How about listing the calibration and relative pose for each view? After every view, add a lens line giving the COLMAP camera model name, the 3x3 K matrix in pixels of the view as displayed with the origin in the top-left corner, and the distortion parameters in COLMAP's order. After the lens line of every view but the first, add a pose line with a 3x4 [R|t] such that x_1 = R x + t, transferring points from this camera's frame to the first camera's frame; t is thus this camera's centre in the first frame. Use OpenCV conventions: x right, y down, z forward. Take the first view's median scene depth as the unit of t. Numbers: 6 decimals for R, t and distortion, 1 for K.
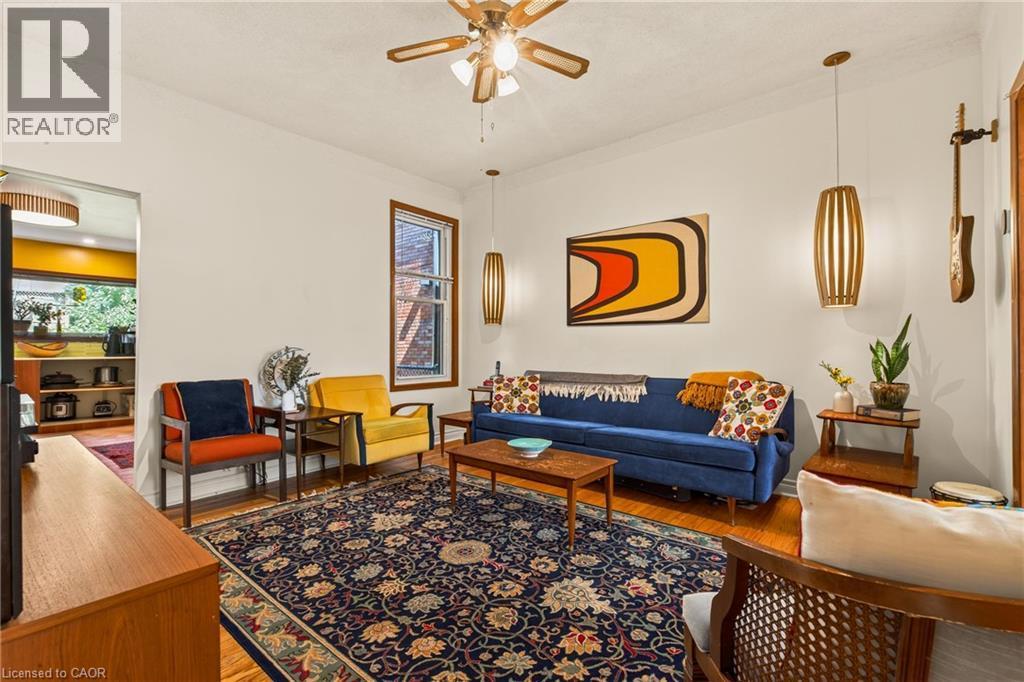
lens RADIAL K [[463.9, 0, 508.8], [0, 463.9, 343.8], [0, 0, 1]] dist [0.005149, -0.000851]
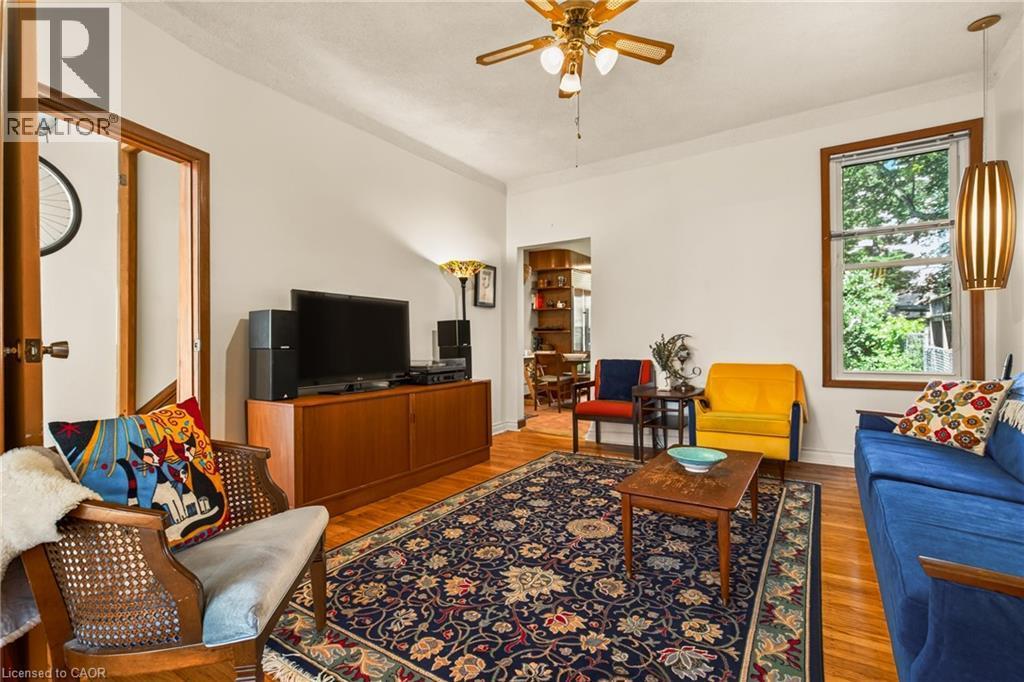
lens RADIAL K [[463.9, 0, 507.8], [0, 463.9, 338.3], [0, 0, 1]] dist [0.005149, -0.000851]
pose [[0.126842, -0.002260, -0.991920, 0.980962], [0.021896, 0.999760, 0.000522, 0.011127], [0.991681, -0.021786, 0.126861, 0.720598]]
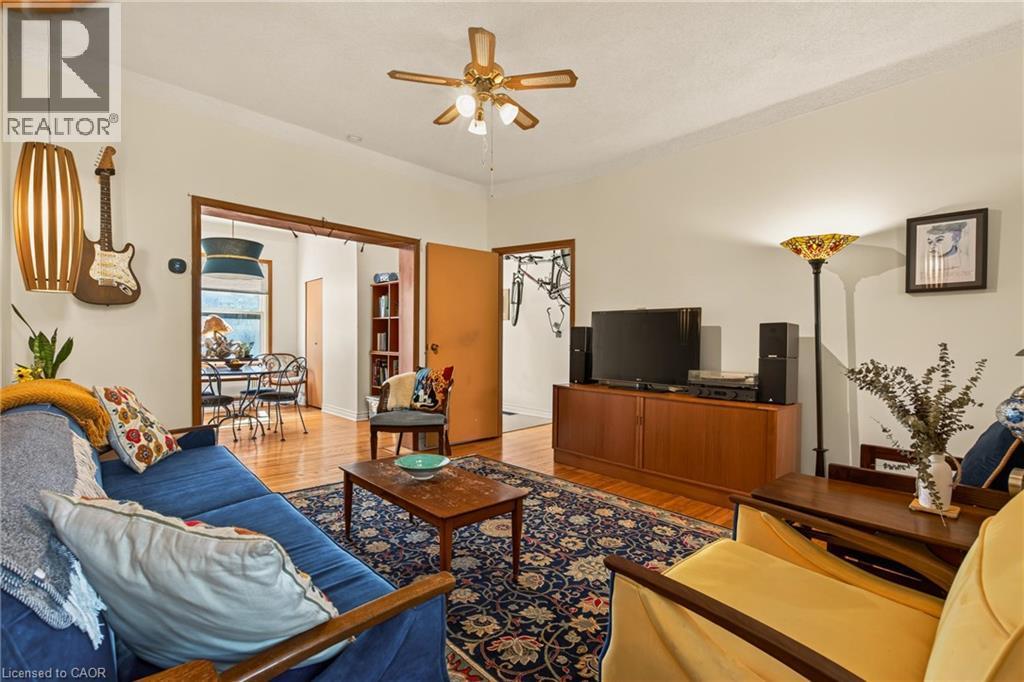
lens RADIAL K [[463.9, 0, 509.1], [0, 463.9, 344.6], [0, 0, 1]] dist [0.005149, -0.000851]
pose [[-0.994075, -0.005207, 0.108573, -0.238440], [-0.005921, 0.999963, -0.006254, 0.013810], [-0.108536, -0.006859, -0.994069, 2.220512]]
